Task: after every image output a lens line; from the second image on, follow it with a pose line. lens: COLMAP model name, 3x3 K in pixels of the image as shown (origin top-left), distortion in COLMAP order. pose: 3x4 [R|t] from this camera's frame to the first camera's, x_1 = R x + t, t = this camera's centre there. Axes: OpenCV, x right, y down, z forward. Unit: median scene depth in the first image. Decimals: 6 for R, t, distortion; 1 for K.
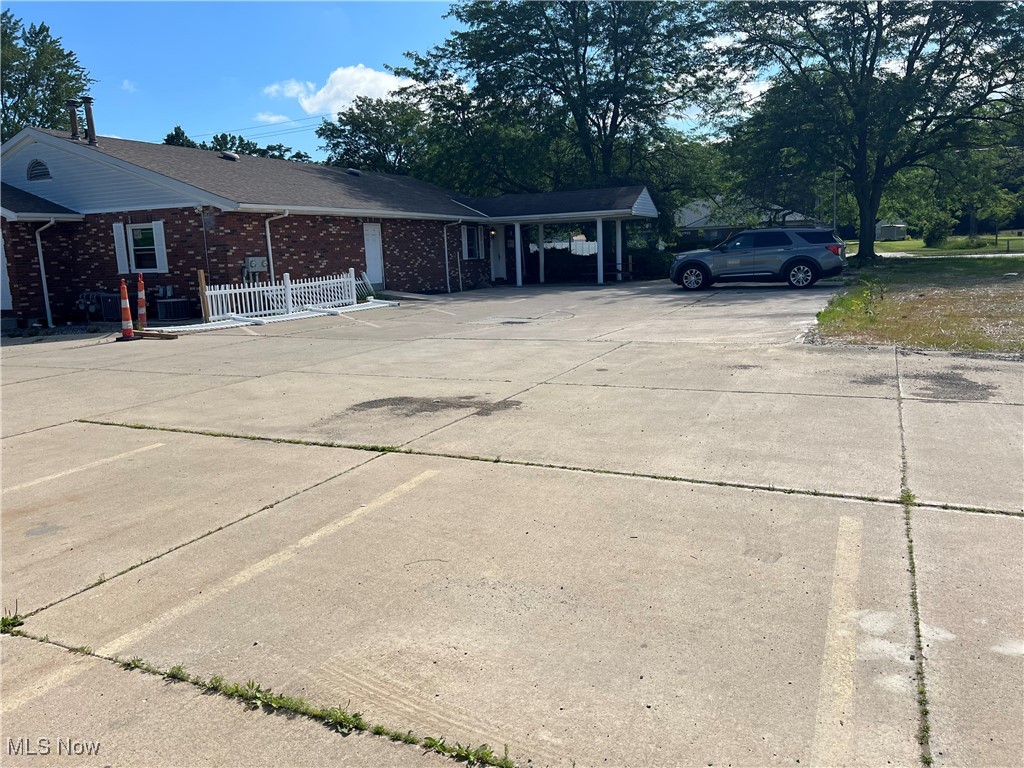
lens RADIAL K [[768.7, 0, 514.0], [0, 768.7, 378.0], [0, 0, 1]] dist [0.052826, -0.067220]
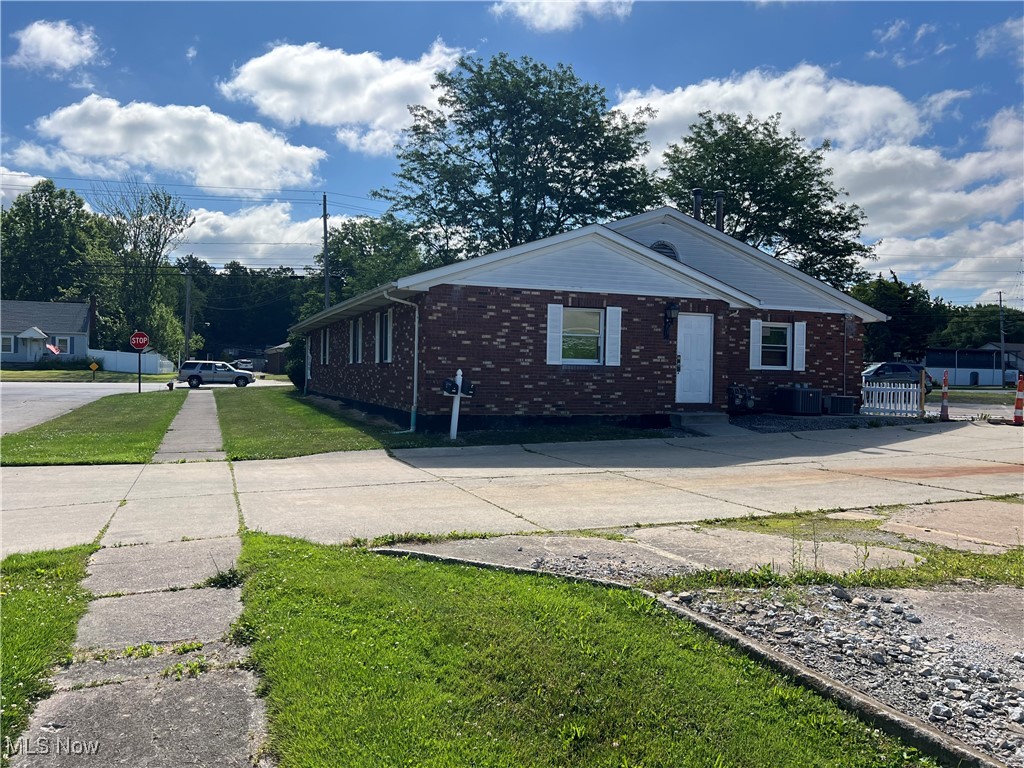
lens RADIAL K [[766.5, 0, 515.8], [0, 766.5, 379.9], [0, 0, 1]] dist [0.050854, -0.062774]
pose [[0.696245, 0.042286, 0.716558, -1.468012], [0.073136, 0.988889, -0.129420, -0.015343], [-0.714069, 0.142514, 0.685416, 0.556382]]
